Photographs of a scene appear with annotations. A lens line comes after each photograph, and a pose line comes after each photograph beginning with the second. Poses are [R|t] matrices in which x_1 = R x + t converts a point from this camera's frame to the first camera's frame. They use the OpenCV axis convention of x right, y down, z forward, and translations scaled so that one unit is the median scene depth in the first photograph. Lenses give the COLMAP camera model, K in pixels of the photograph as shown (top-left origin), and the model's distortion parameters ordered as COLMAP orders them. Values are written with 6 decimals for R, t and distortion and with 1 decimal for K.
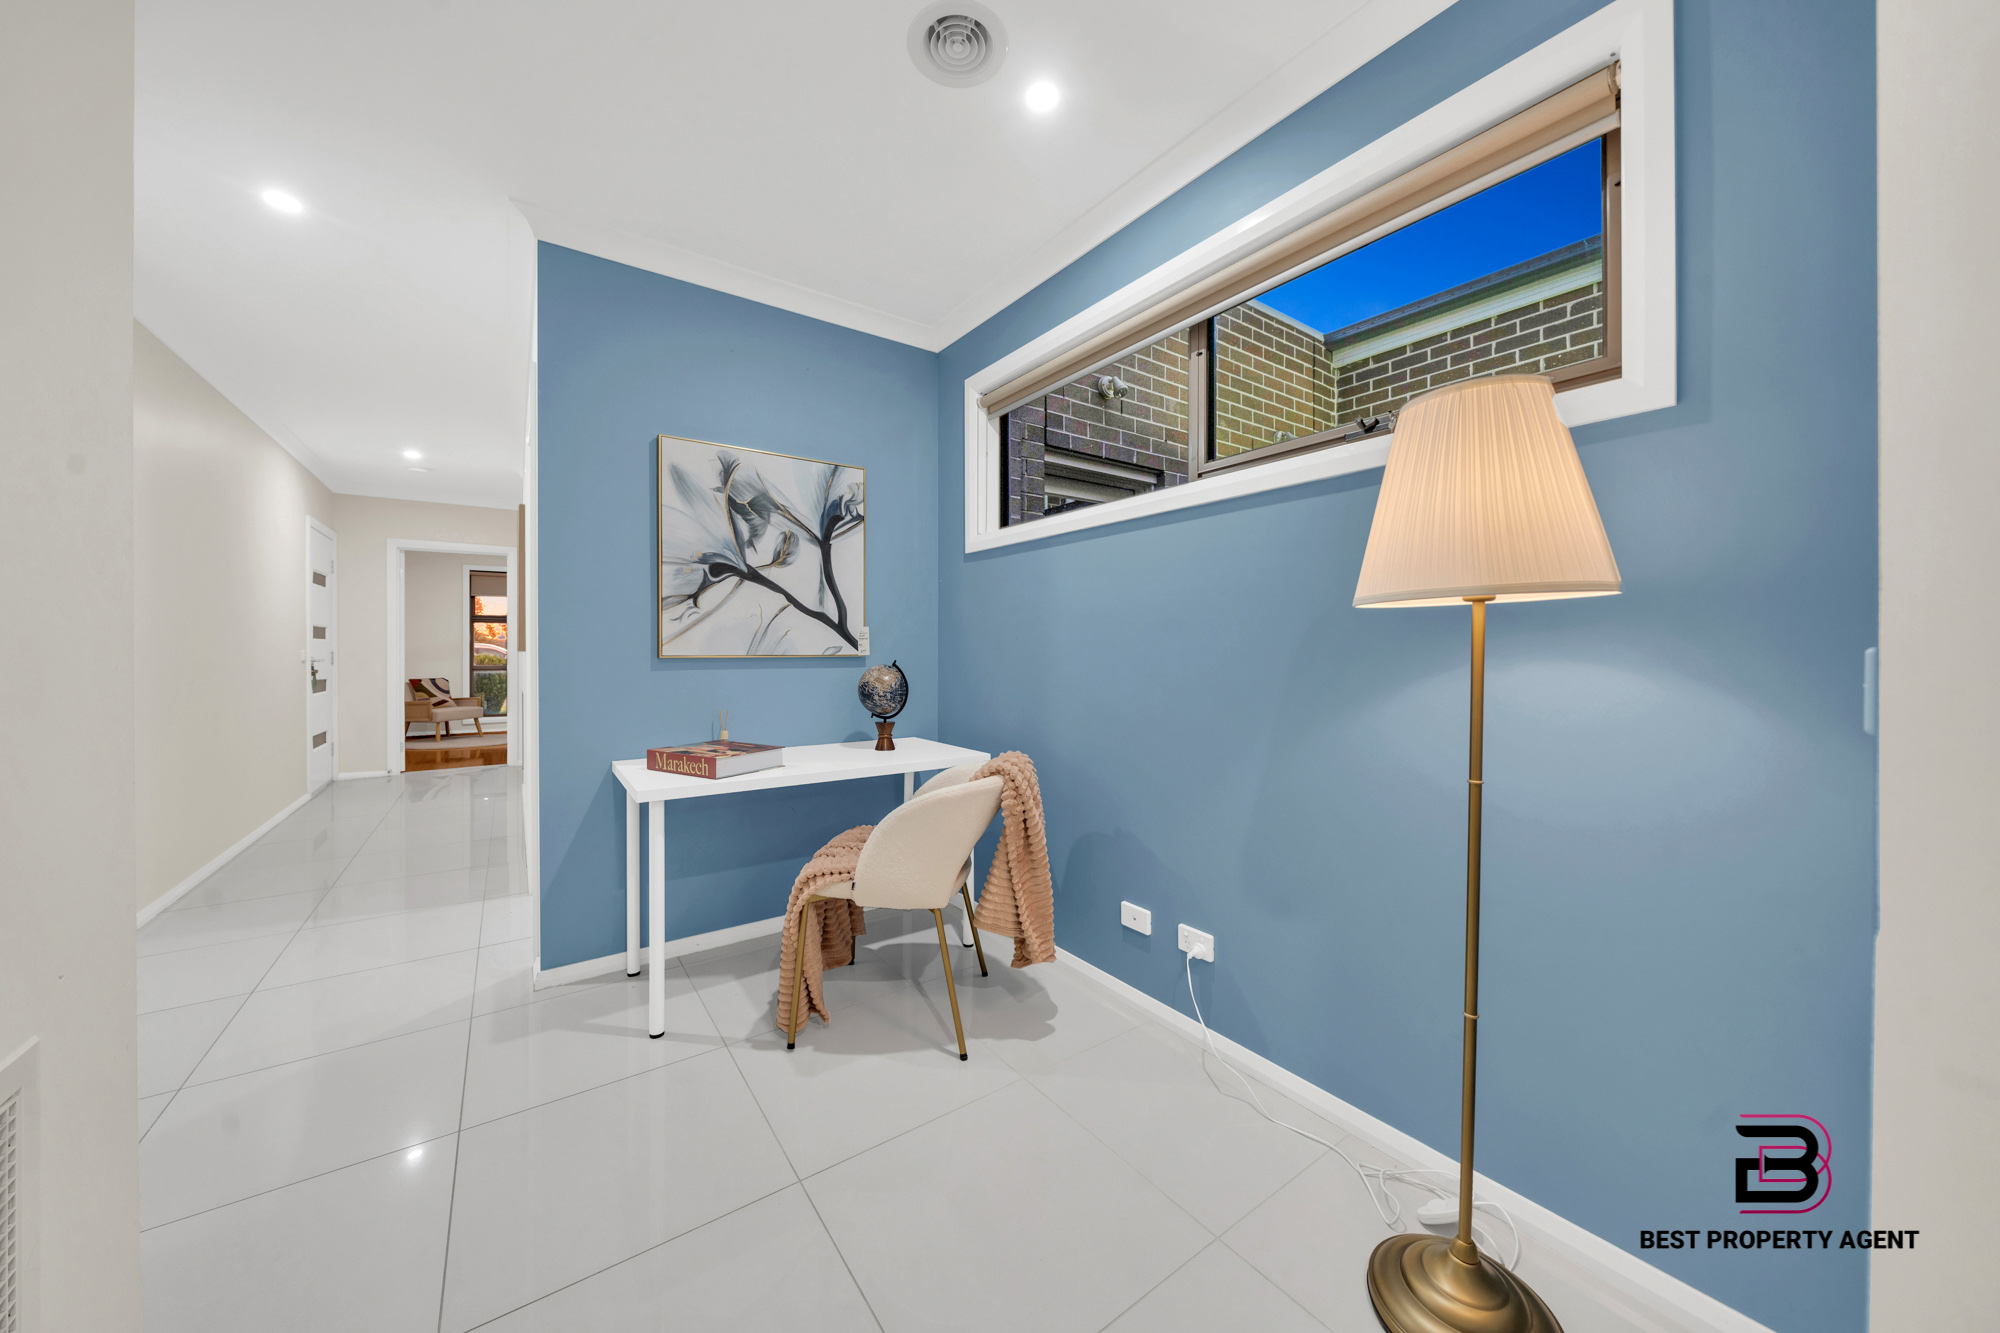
lens RADIAL K [[699.0, 0, 1000.4], [0, 699.0, 655.5], [0, 0, 1]] dist [-0.006293, 0.000234]
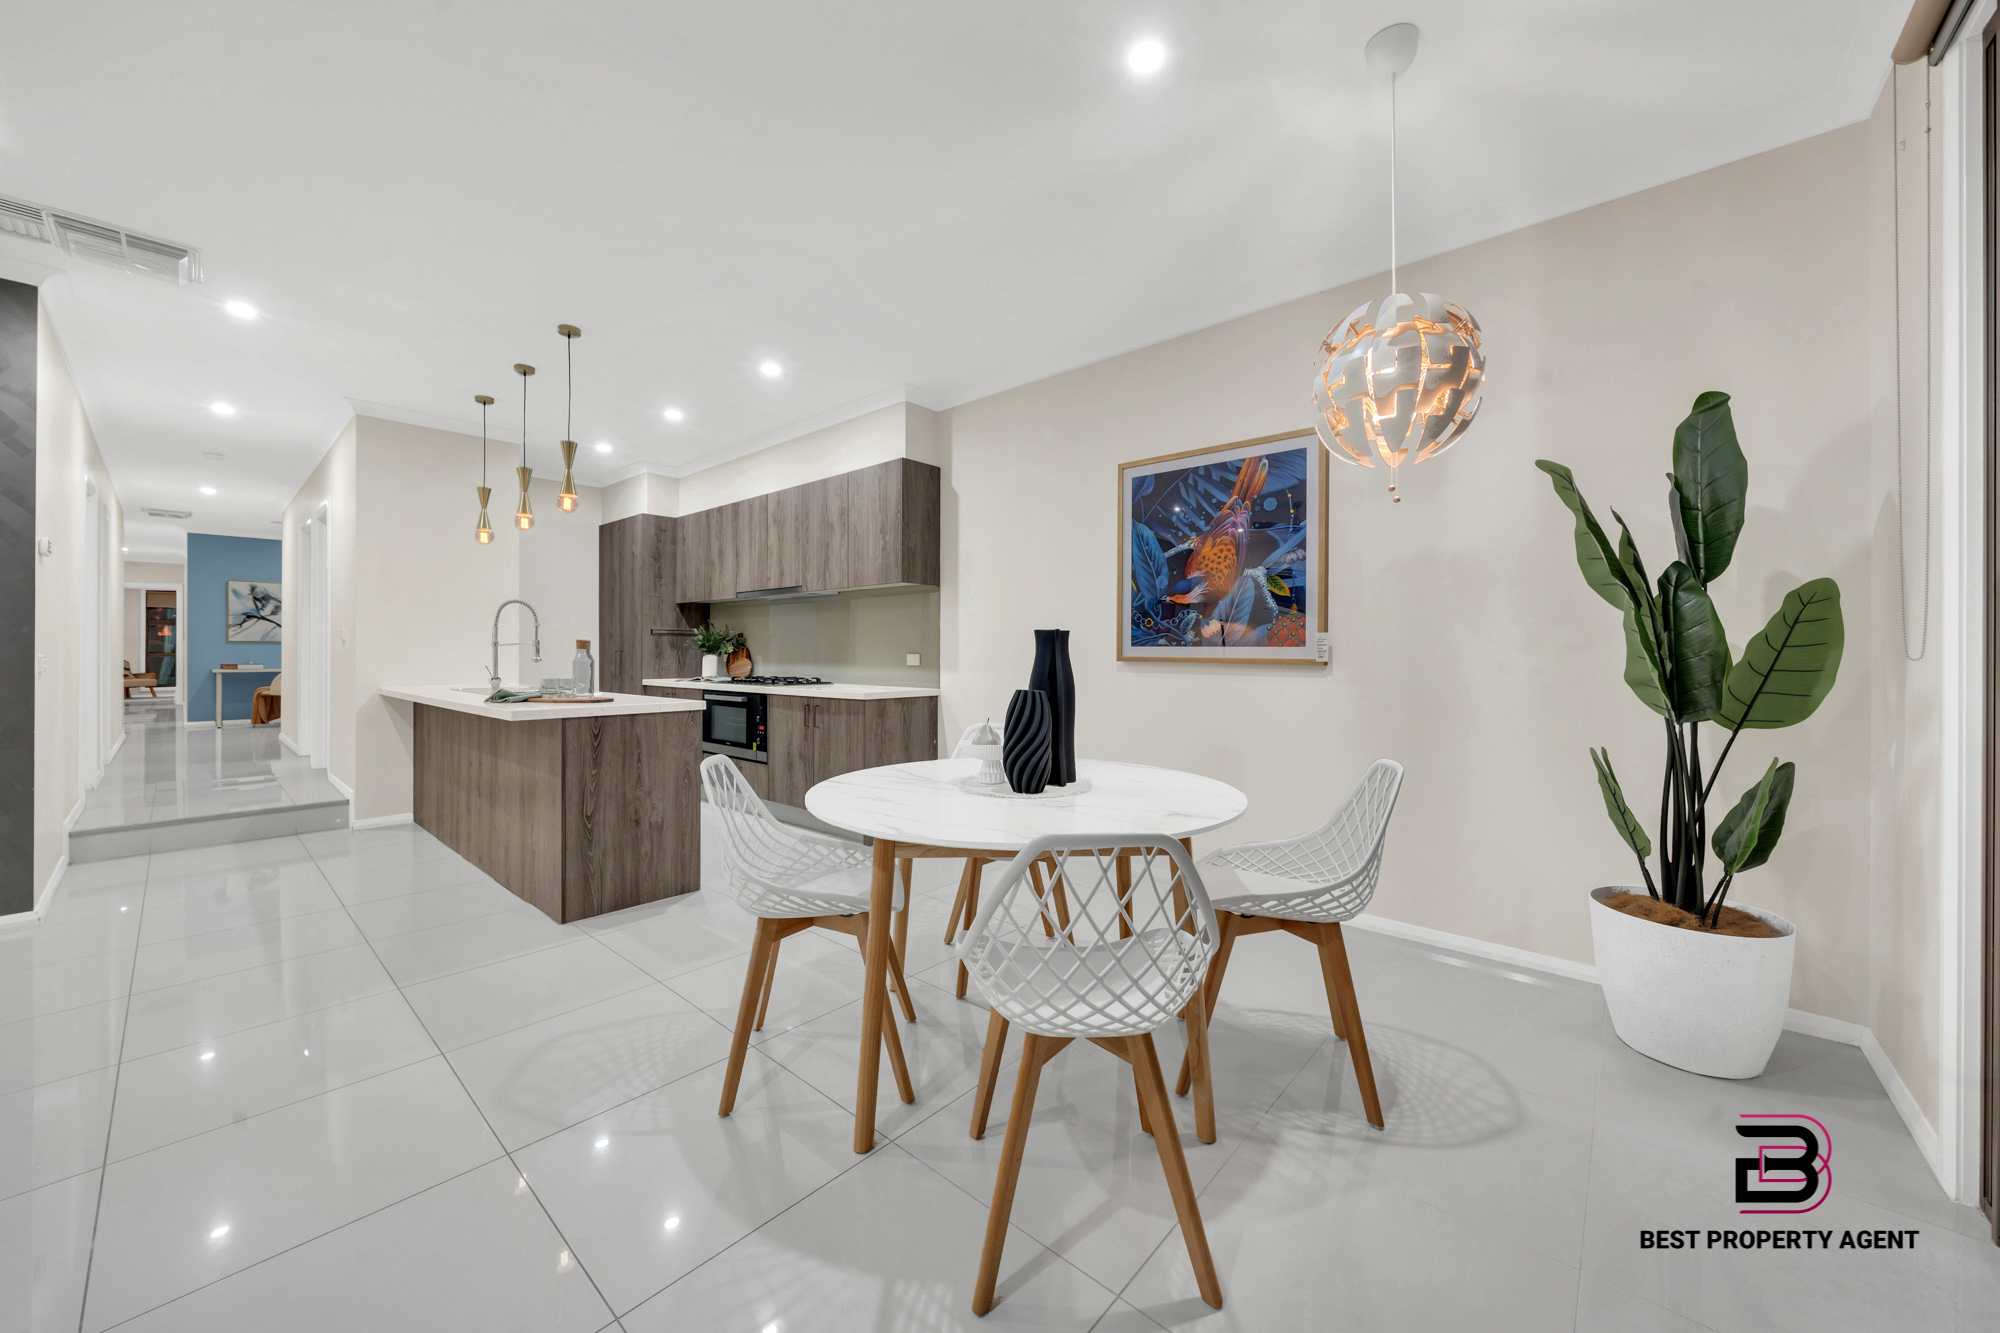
lens RADIAL K [[723.4, 0, 991.1], [0, 723.4, 650.7], [0, 0, 1]] dist [-0.003009, -0.000058]
pose [[0.973269, -0.000718, 0.229668, 2.362056], [0.002045, 0.999983, -0.005542, 0.076169], [-0.229660, 0.005864, 0.973253, -3.347611]]
